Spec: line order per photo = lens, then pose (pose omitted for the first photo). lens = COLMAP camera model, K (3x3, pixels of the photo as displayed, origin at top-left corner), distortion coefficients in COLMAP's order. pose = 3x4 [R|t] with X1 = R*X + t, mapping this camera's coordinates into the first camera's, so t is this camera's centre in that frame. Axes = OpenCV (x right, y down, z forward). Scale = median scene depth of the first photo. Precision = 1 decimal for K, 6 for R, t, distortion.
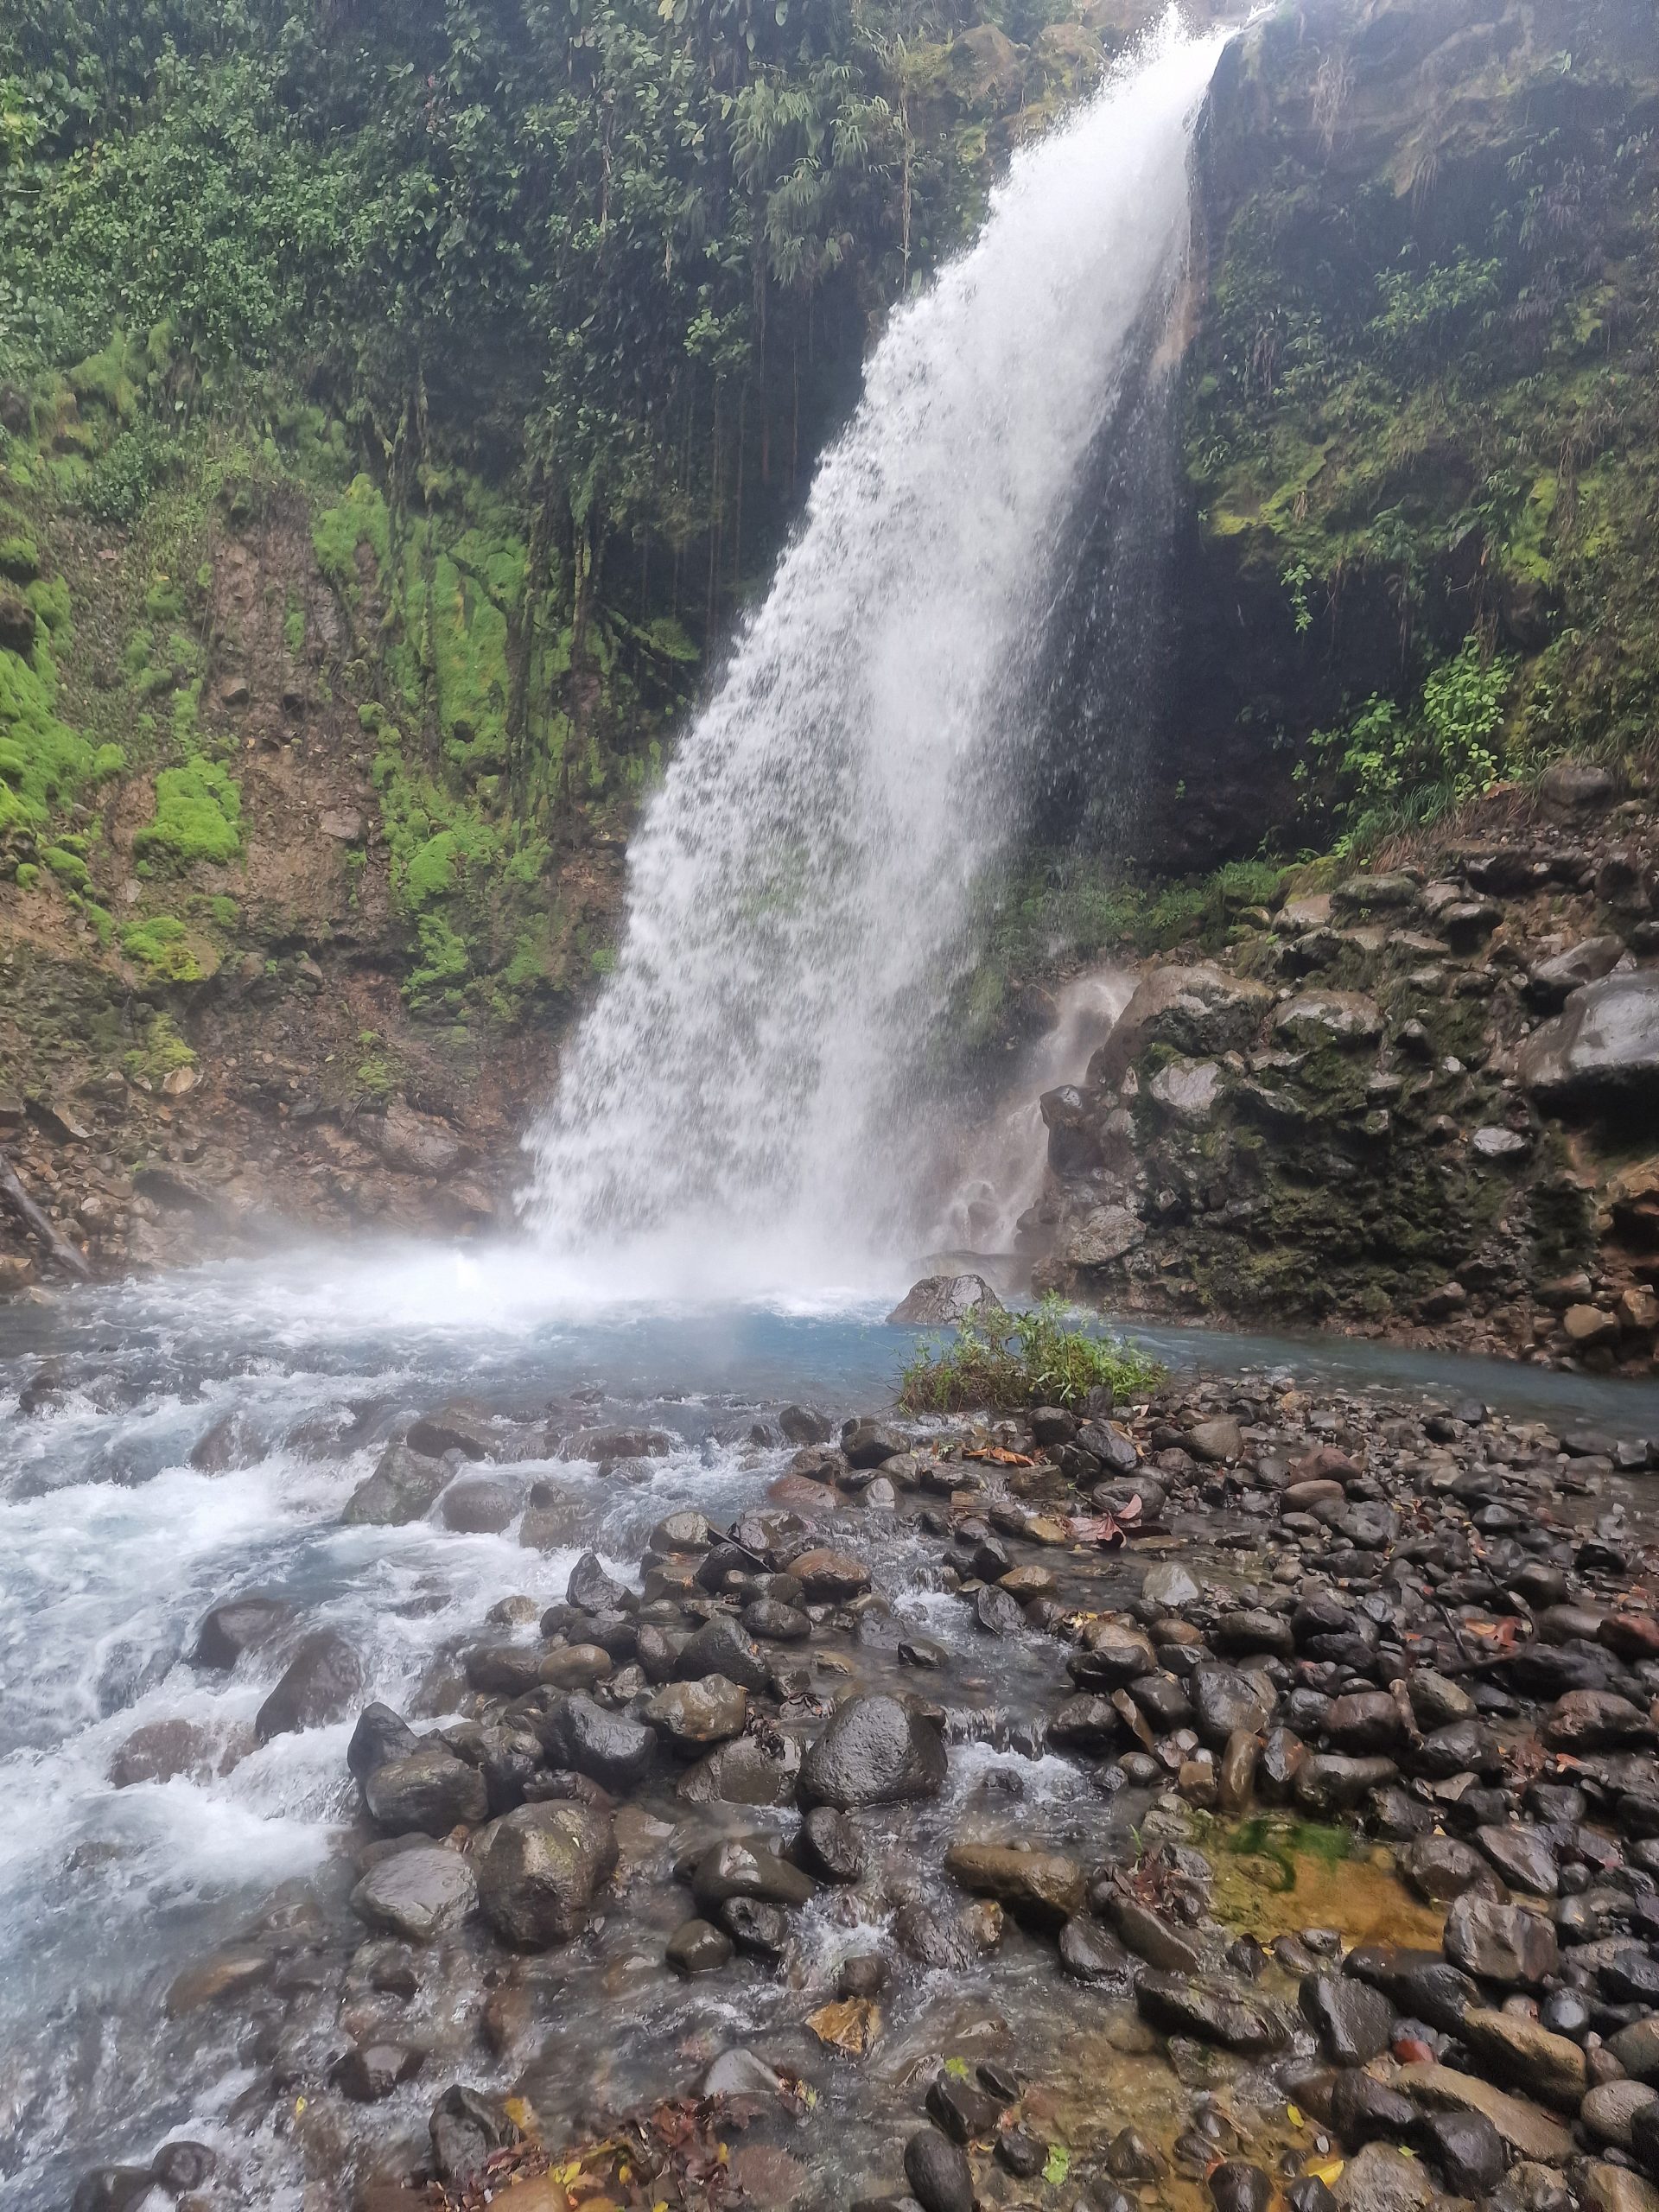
lens RADIAL K [[1451.6, 0, 839.2], [0, 1451.6, 1120.6], [0, 0, 1]] dist [0.069474, -0.055323]
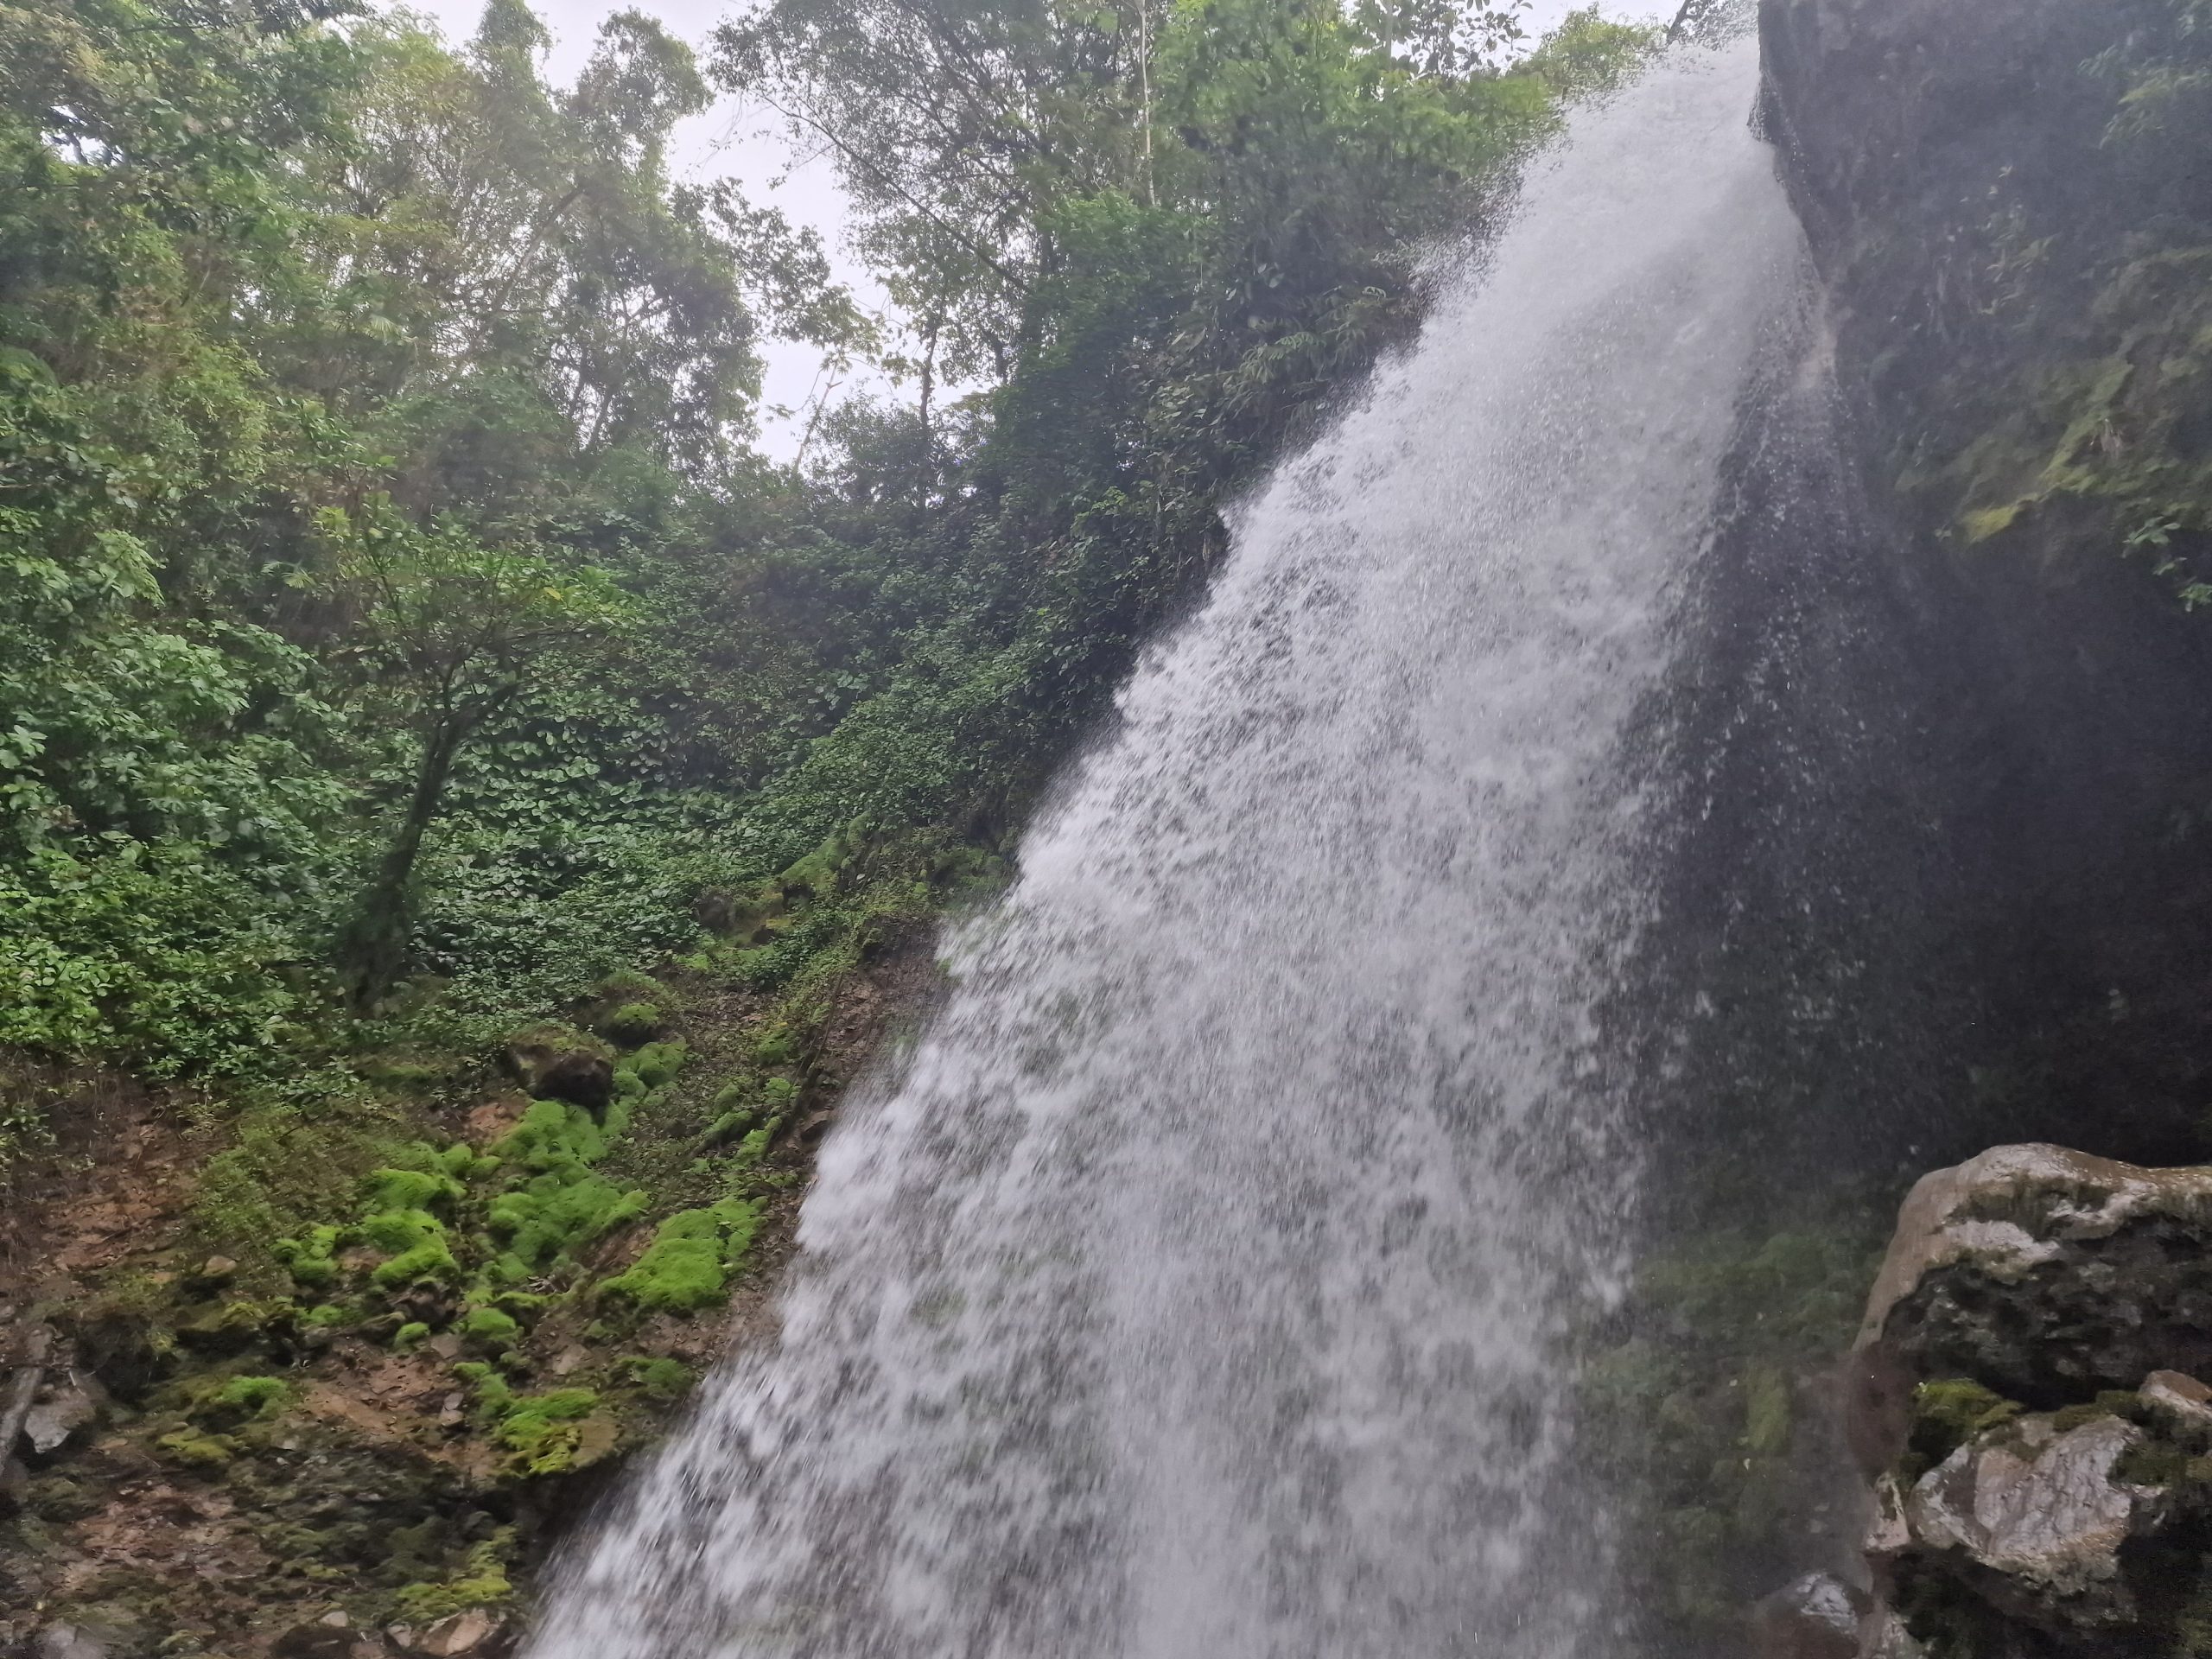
lens RADIAL K [[1451.6, 0, 1139.0], [0, 1451.6, 810.6], [0, 0, 1]] dist [0.069474, -0.055323]
pose [[0.878384, -0.244372, -0.410761, 0.182954], [-0.026667, 0.833014, -0.552608, 0.024862], [0.477212, 0.496356, 0.725190, 0.475637]]
